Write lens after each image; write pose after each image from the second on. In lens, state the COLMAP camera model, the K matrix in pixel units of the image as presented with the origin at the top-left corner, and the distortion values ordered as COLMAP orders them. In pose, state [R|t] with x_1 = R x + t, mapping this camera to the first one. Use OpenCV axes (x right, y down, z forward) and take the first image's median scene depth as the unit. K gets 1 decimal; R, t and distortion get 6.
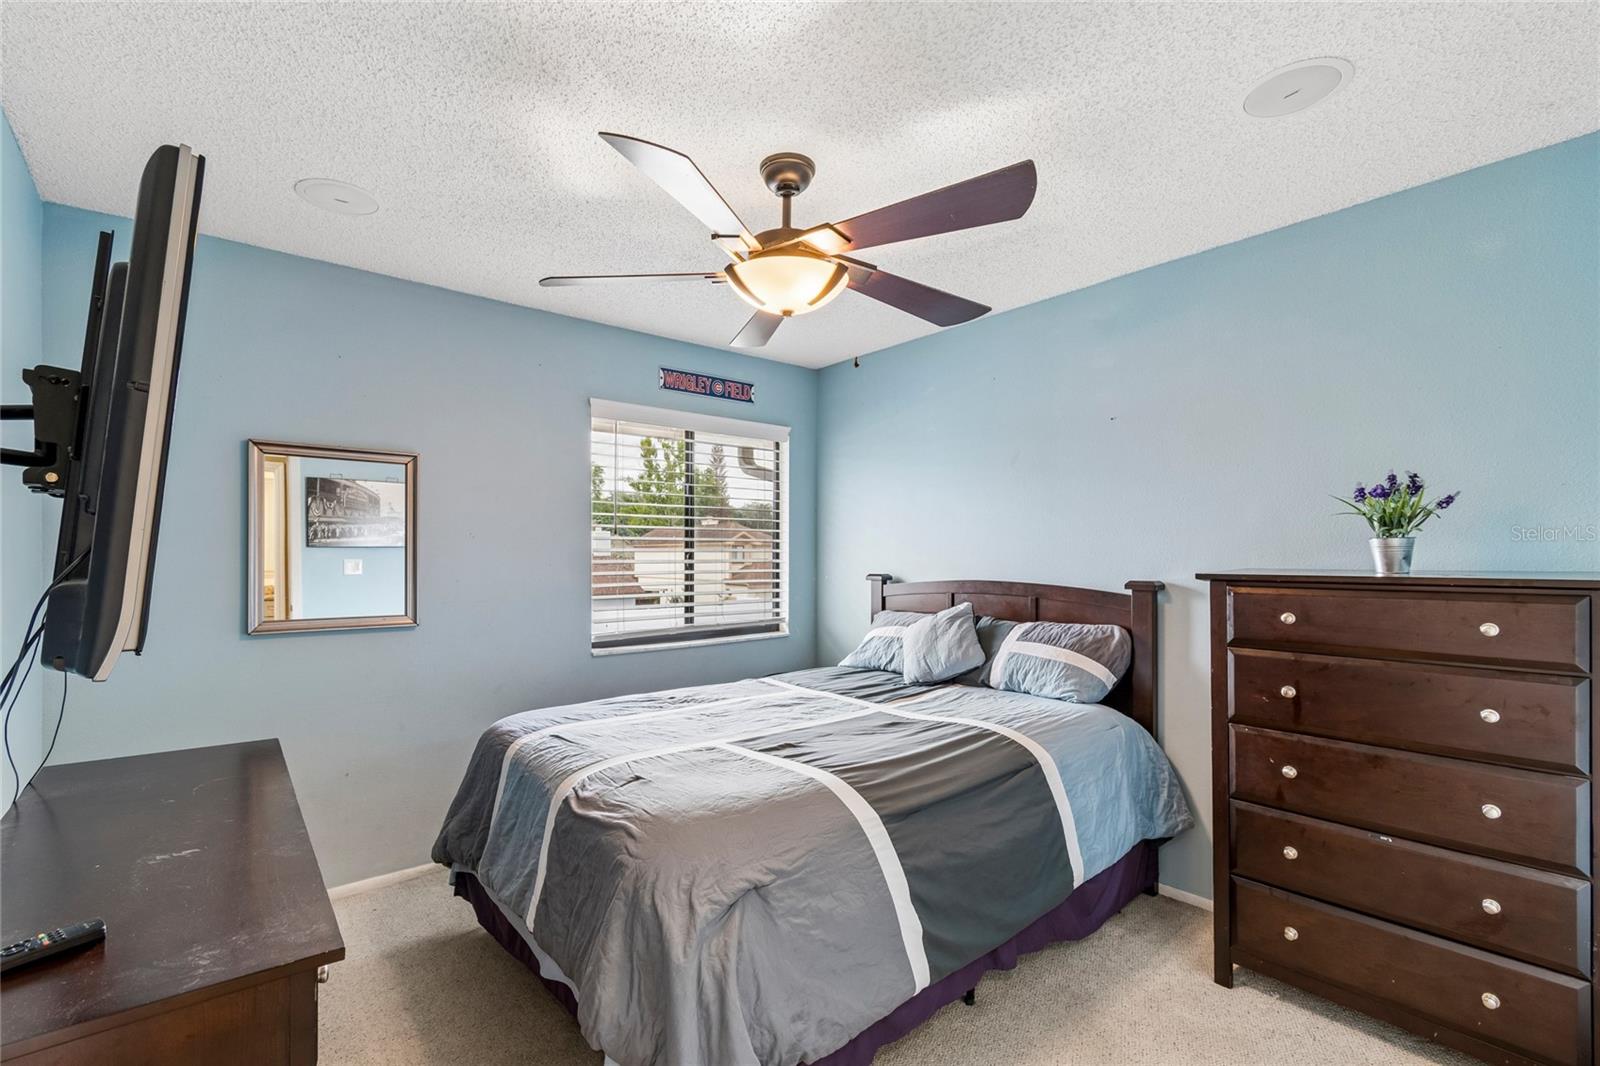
lens RADIAL K [[715.9, 0, 797.7], [0, 715.9, 528.0], [0, 0, 1]] dist [0.001491, -0.000035]
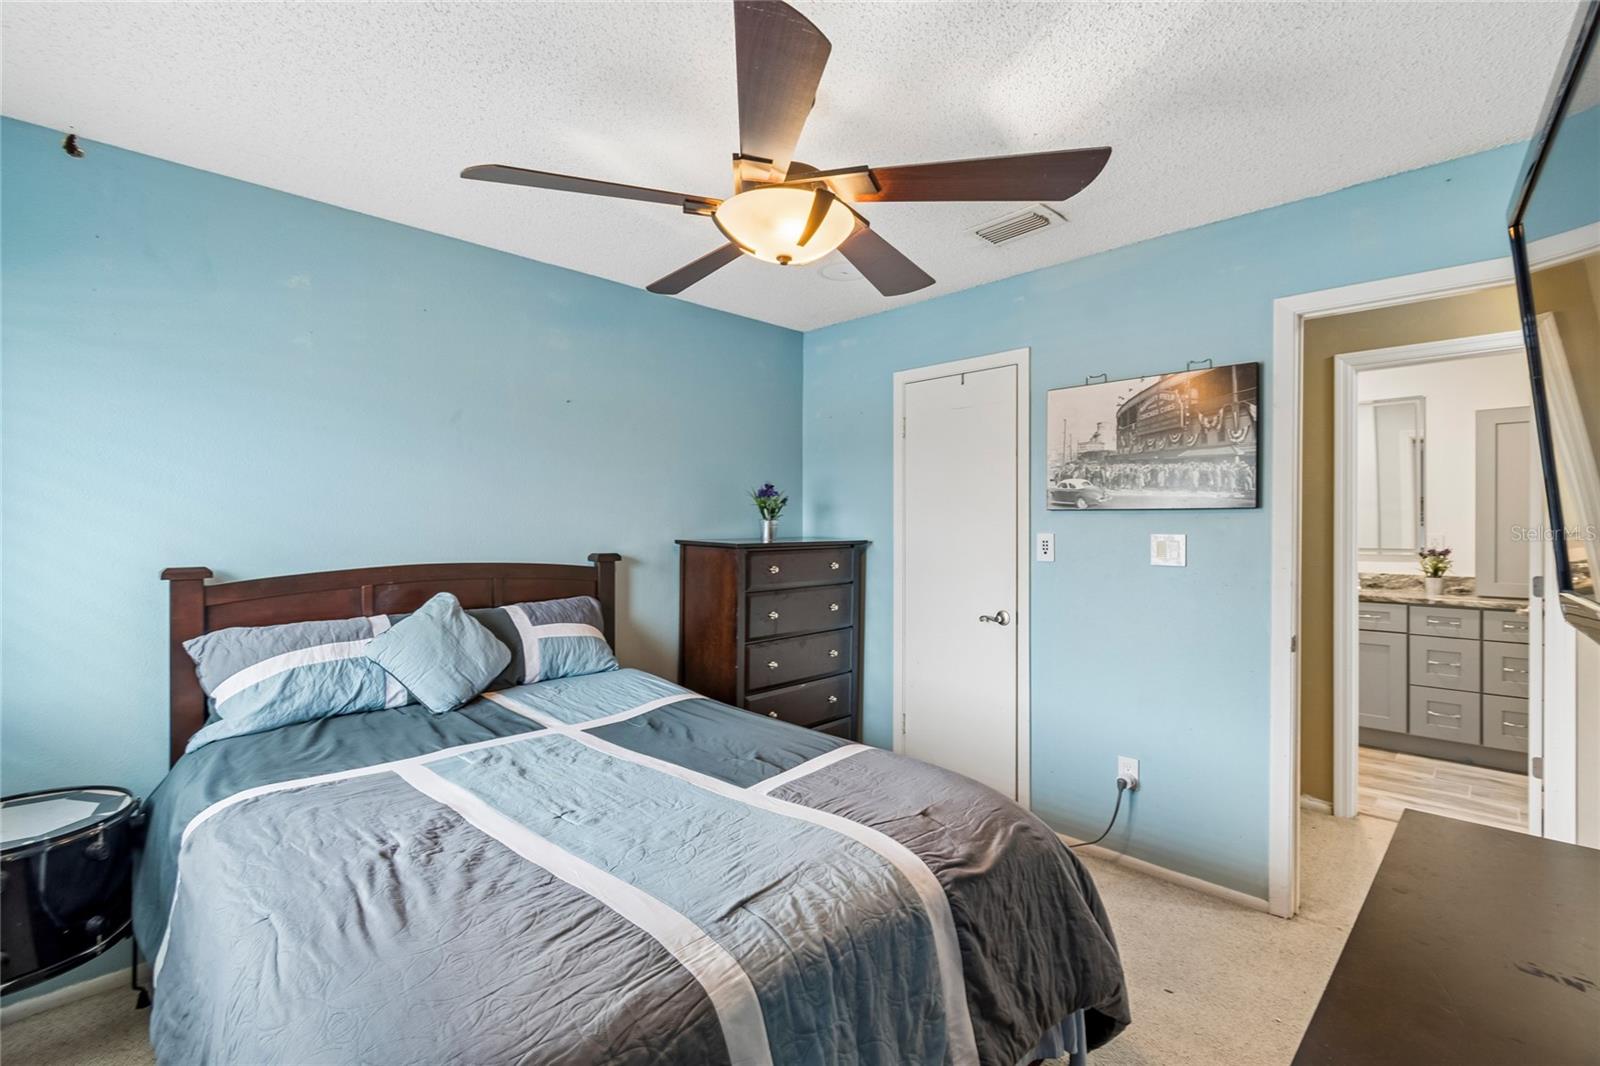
lens RADIAL K [[705.7, 0, 797.5], [0, 705.7, 520.6], [0, 0, 1]] dist [0.001633, -0.000344]
pose [[-0.109318, 0.011448, 0.993941, -0.825410], [-0.037911, 0.999158, -0.015678, 0.036367], [-0.993284, -0.039395, -0.108792, 1.034674]]
